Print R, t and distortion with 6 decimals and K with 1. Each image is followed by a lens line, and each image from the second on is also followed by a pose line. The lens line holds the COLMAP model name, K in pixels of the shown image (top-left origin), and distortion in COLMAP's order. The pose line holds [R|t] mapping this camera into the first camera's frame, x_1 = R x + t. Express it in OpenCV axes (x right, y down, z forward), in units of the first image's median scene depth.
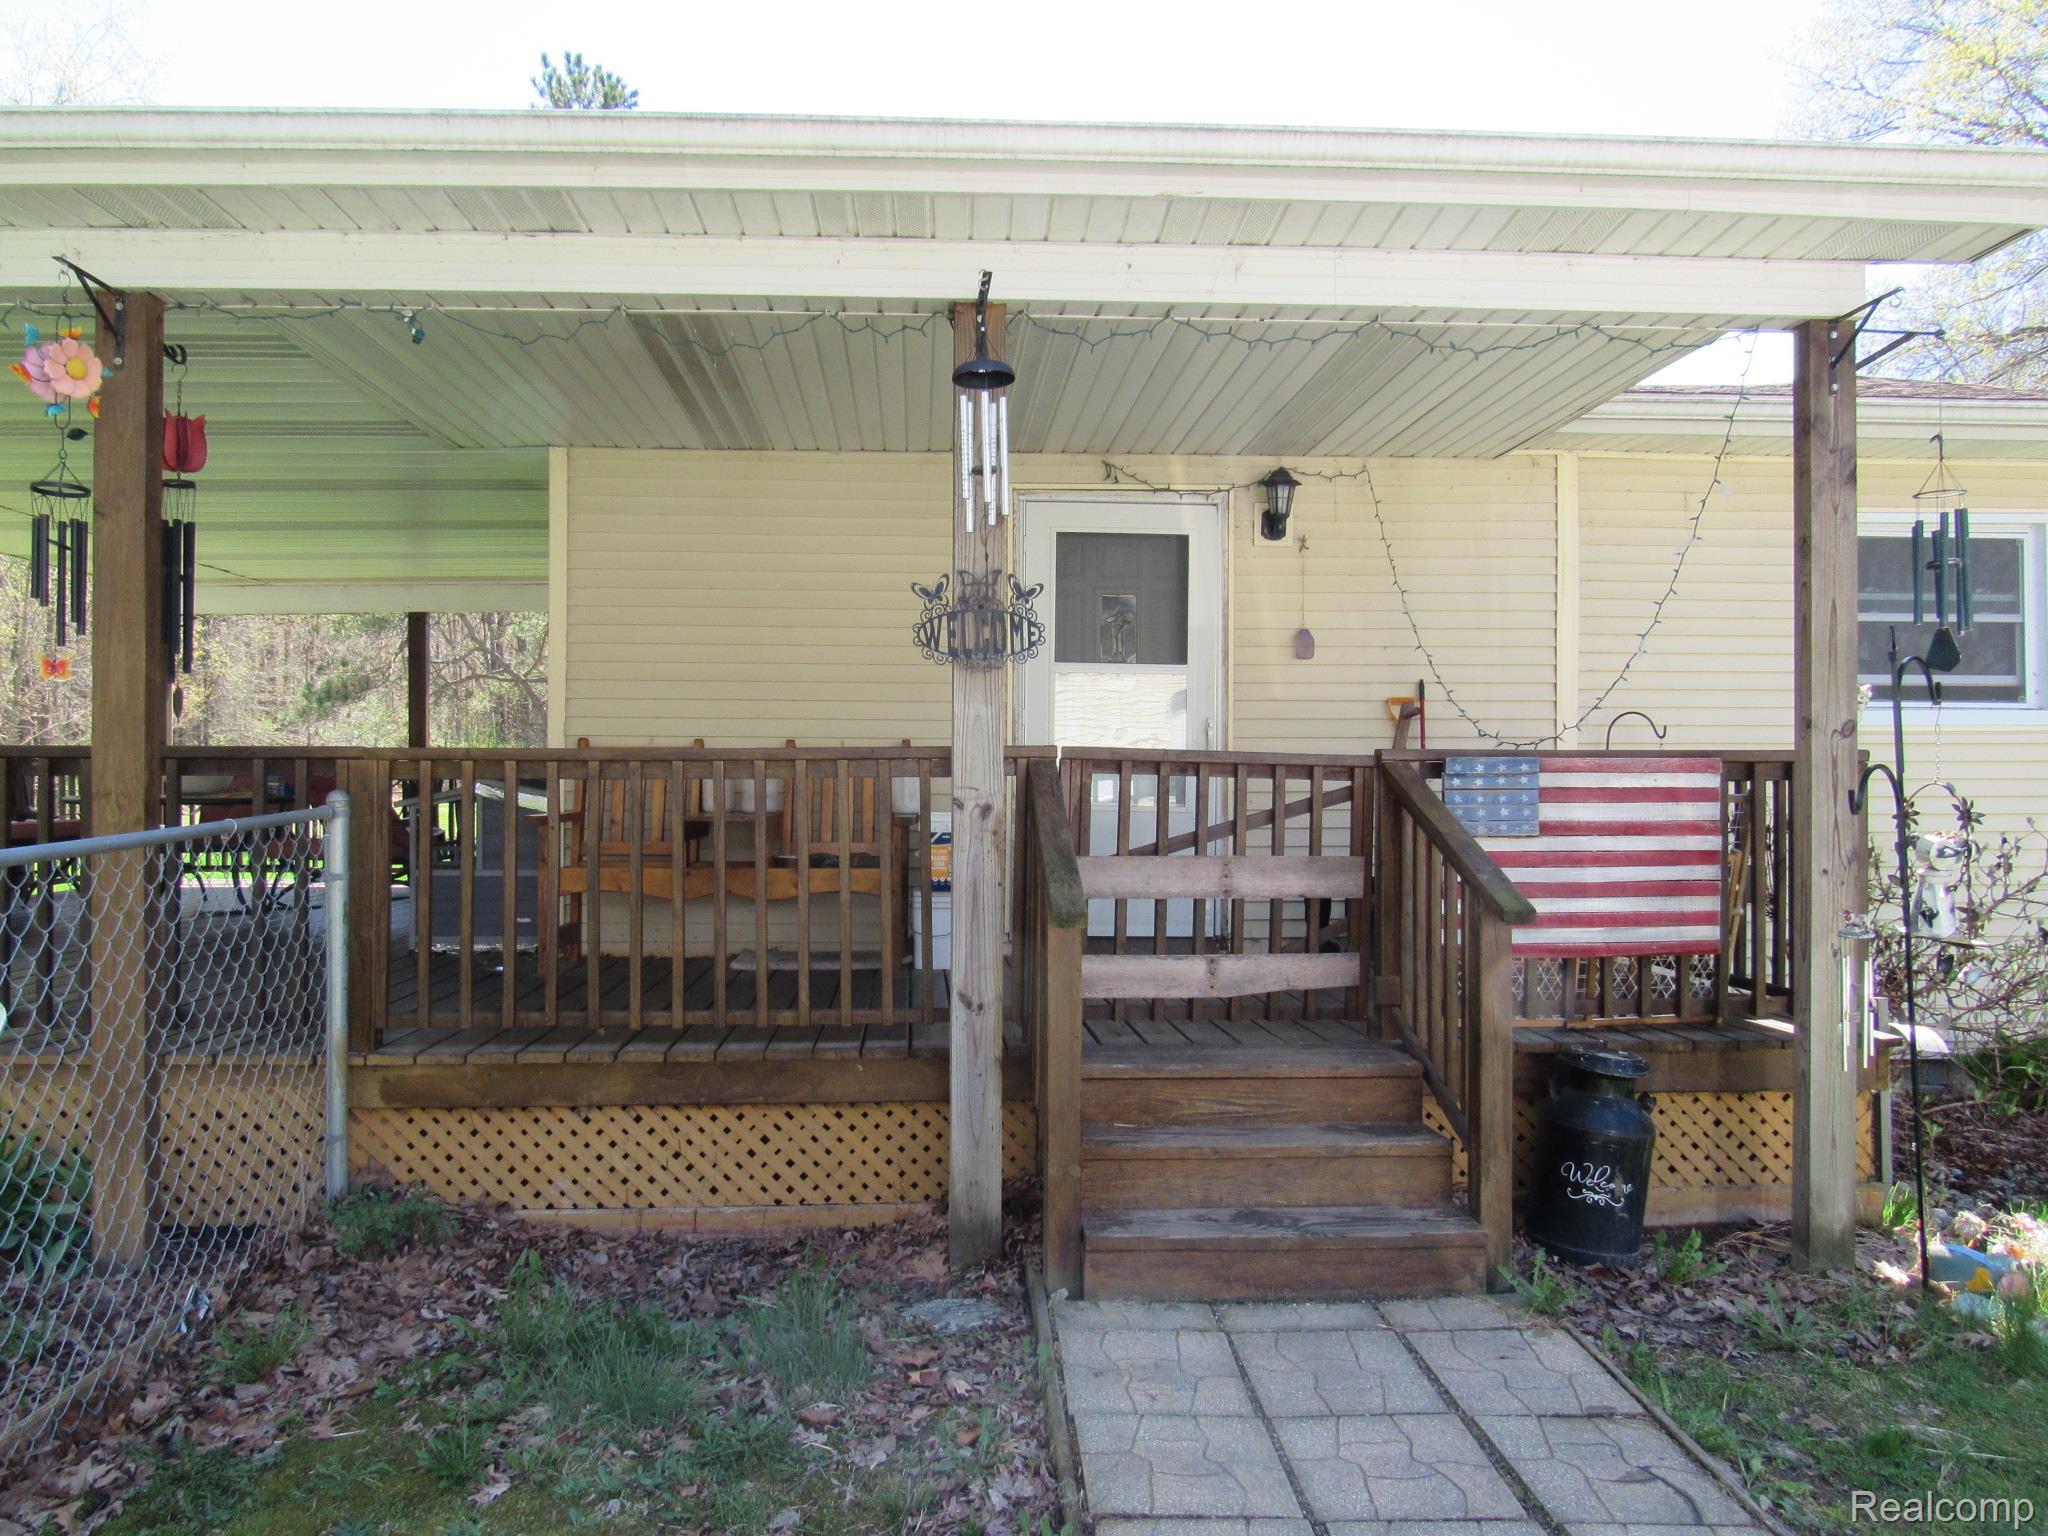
lens RADIAL K [[1442.4, 0, 1024.0], [0, 1442.4, 768.0], [0, 0, 1]] dist [-0.023008, -0.001135]
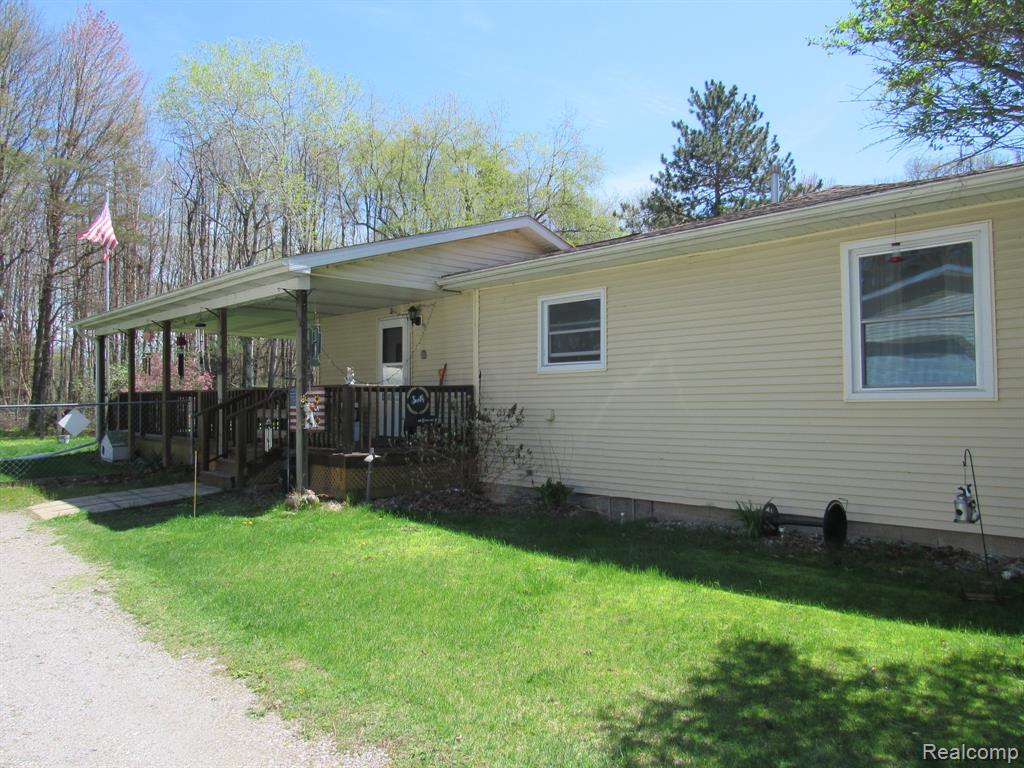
lens RADIAL K [[721.2, 0, 512.0], [0, 721.2, 384.0], [0, 0, 1]] dist [-0.023008, -0.001135]
pose [[0.655646, -0.020501, -0.754790, 1.685293], [0.014026, 0.999790, -0.014972, 0.015943], [0.754939, -0.000770, 0.655795, 0.003567]]
